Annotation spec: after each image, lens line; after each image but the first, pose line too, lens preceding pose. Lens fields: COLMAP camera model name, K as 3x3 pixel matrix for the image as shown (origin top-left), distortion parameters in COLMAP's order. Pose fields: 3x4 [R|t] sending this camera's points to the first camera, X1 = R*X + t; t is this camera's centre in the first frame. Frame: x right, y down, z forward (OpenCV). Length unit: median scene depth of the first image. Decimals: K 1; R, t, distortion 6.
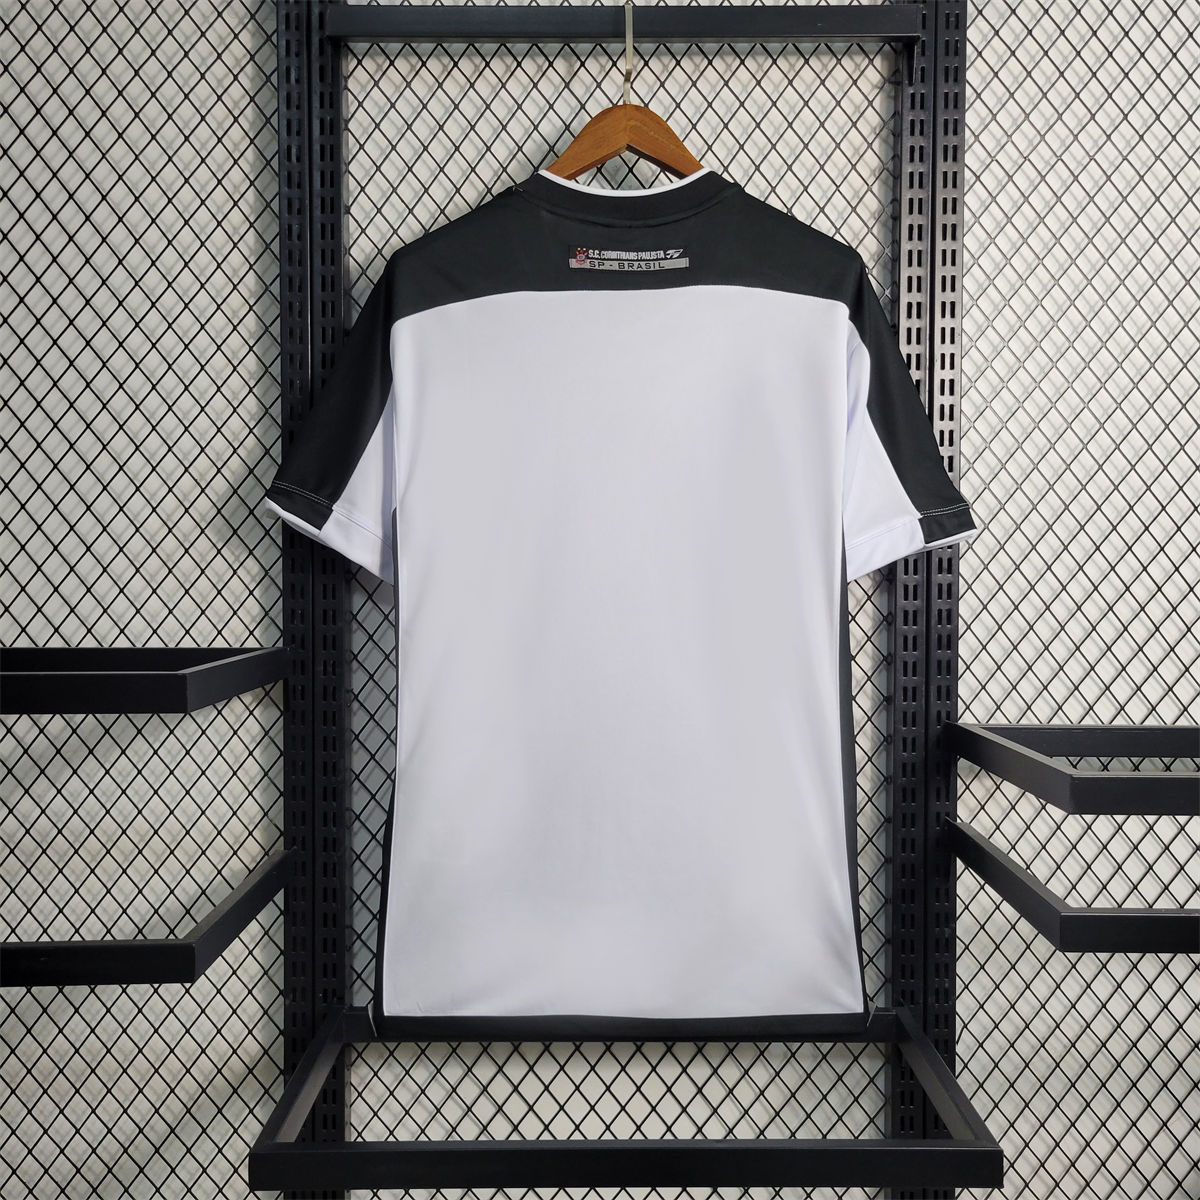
lens RADIAL K [[1196.8, 0, 589.5], [0, 1196.8, 606.5], [0, 0, 1]] dist [0.002930, 0.000000]
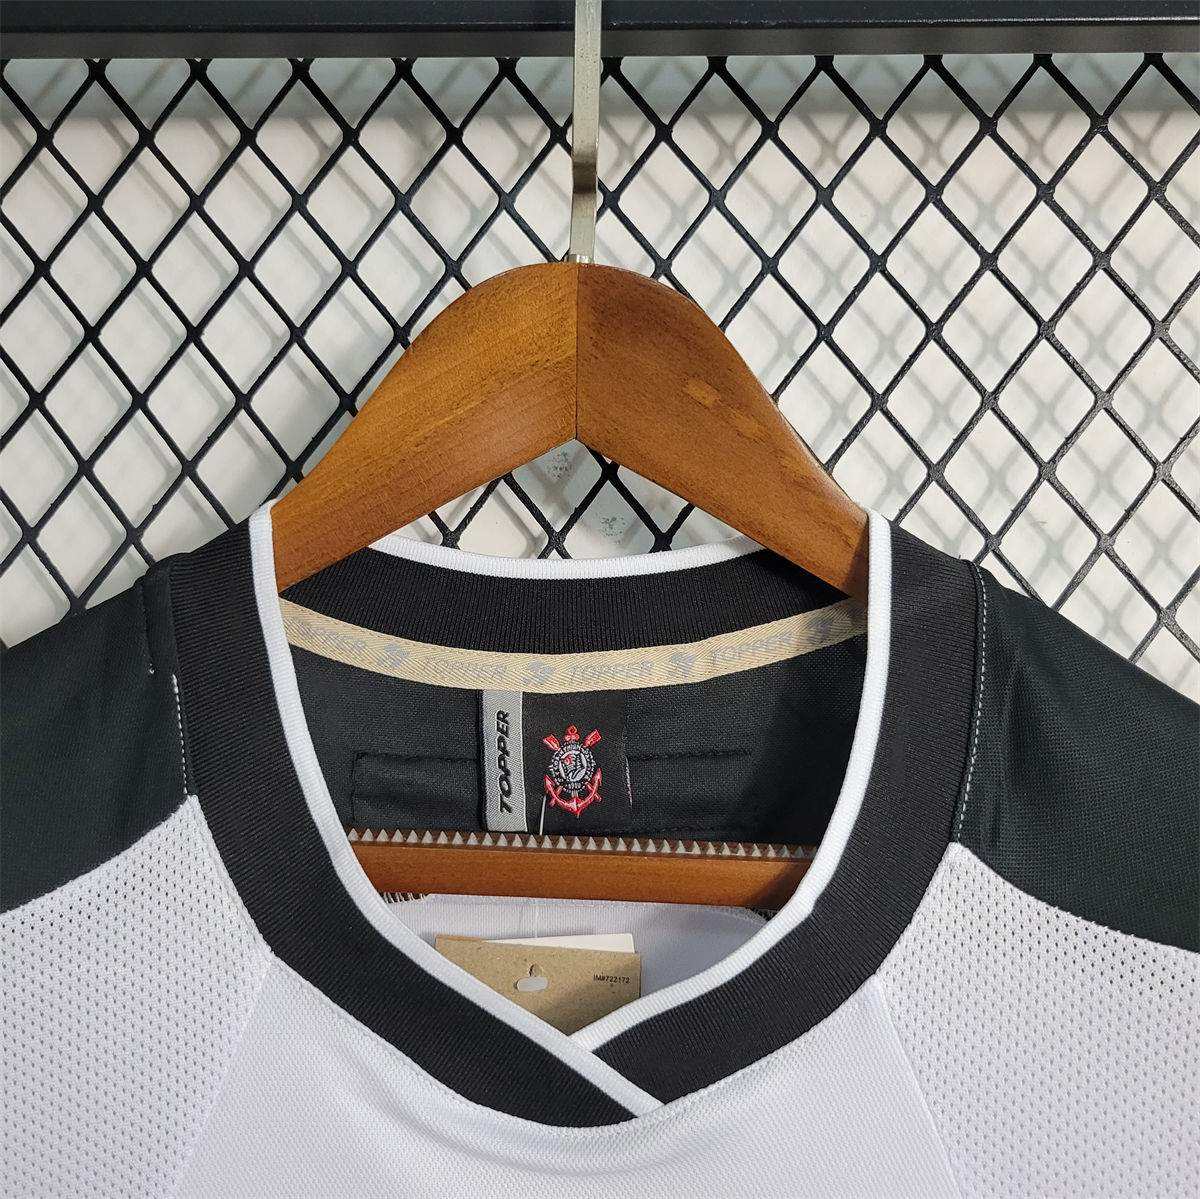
lens RADIAL K [[1196.8, 0, 595.7], [0, 1196.8, 597.4], [0, 0, 1]] dist [0.002930, 0.000000]
pose [[0.999355, 0.009634, -0.034597, 0.041824], [-0.014477, 0.989677, -0.142586, -0.294312], [0.032866, 0.142995, 0.989178, 0.717530]]
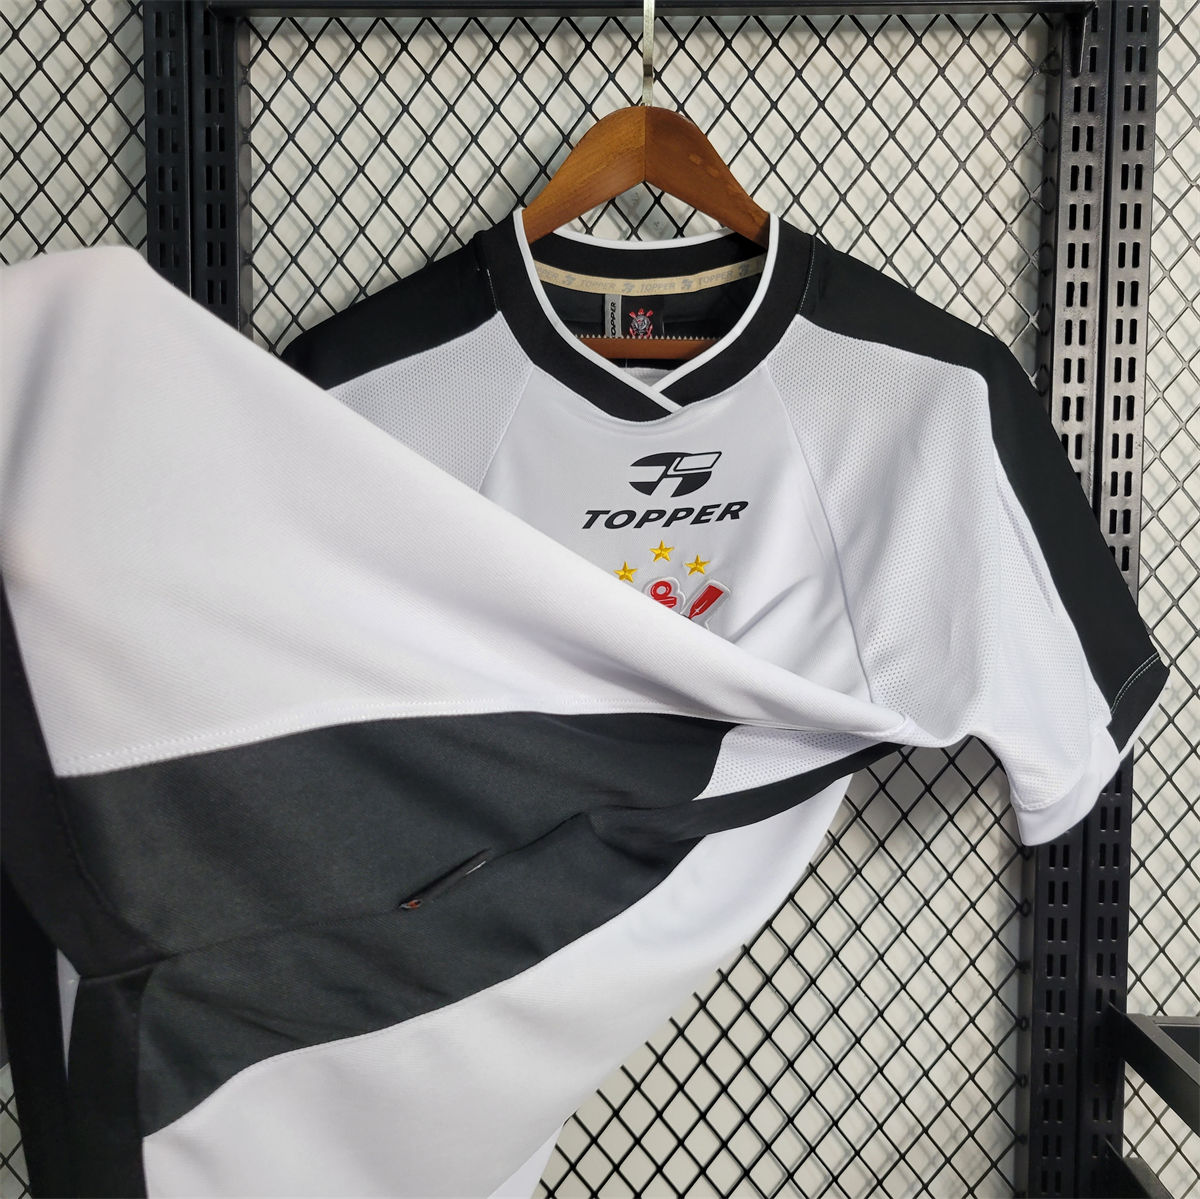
lens RADIAL K [[1196.8, 0, 606.9], [0, 1196.8, 598.3], [0, 0, 1]] dist [0.002930, 0.000000]
pose [[0.999535, 0.009093, -0.029118, 0.027752], [-0.008748, 0.999890, 0.011956, -0.144974], [0.029223, -0.011695, 0.999504, 0.310983]]
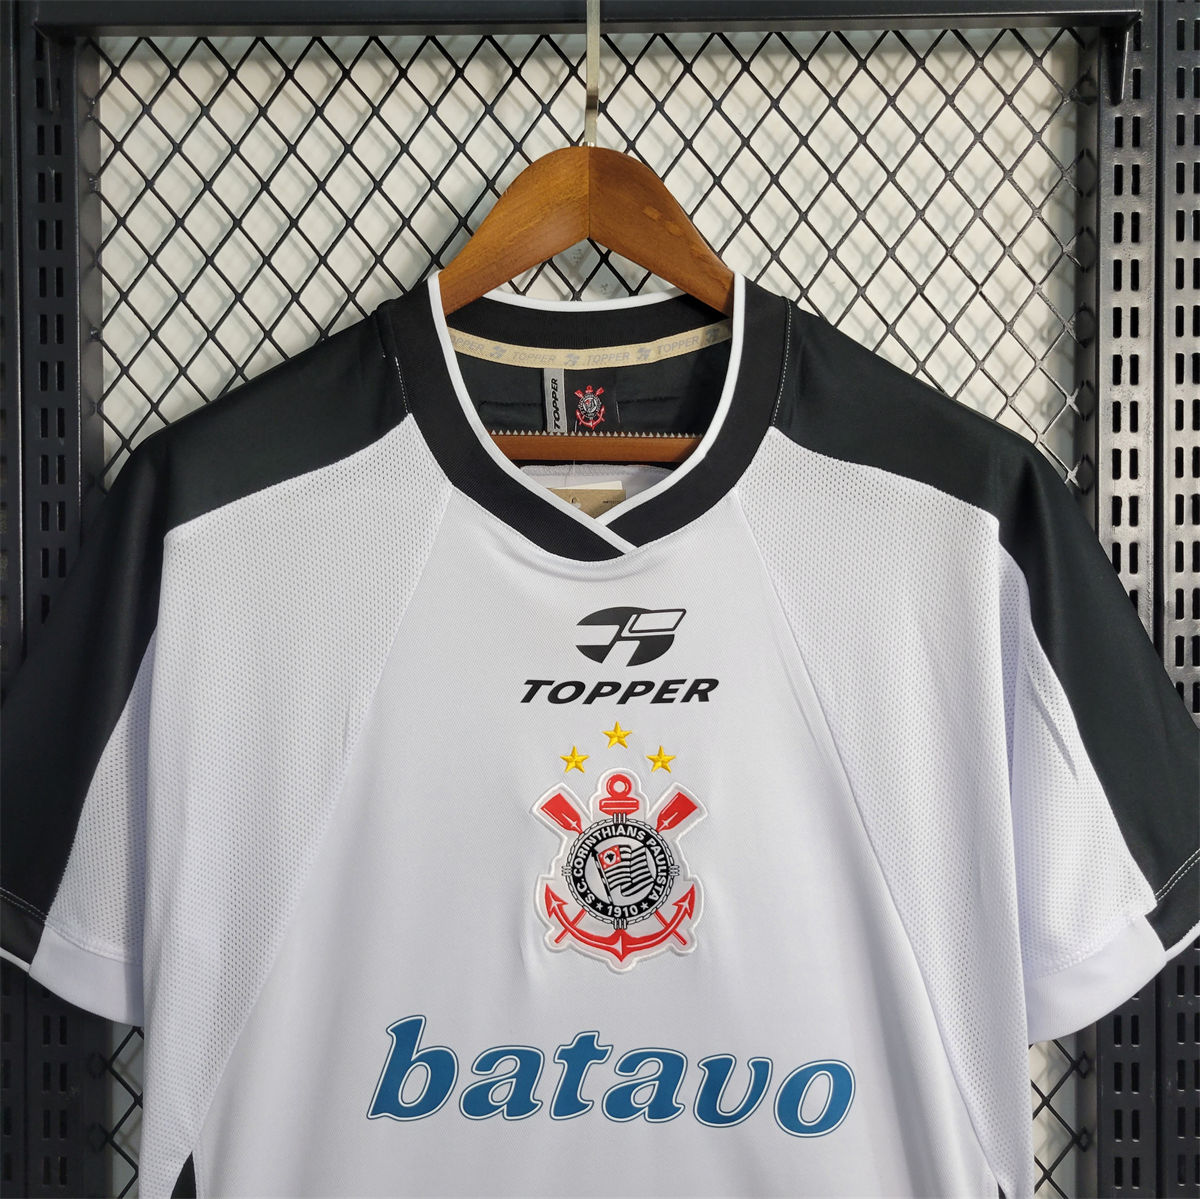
lens RADIAL K [[1196.8, 0, 593.7], [0, 1196.8, 585.6], [0, 0, 1]] dist [0.002930, 0.000000]
pose [[0.999939, -0.006006, -0.009250, 0.033902], [0.005715, 0.999498, -0.031165, -0.196313], [0.009432, 0.031110, 0.999471, 0.450320]]
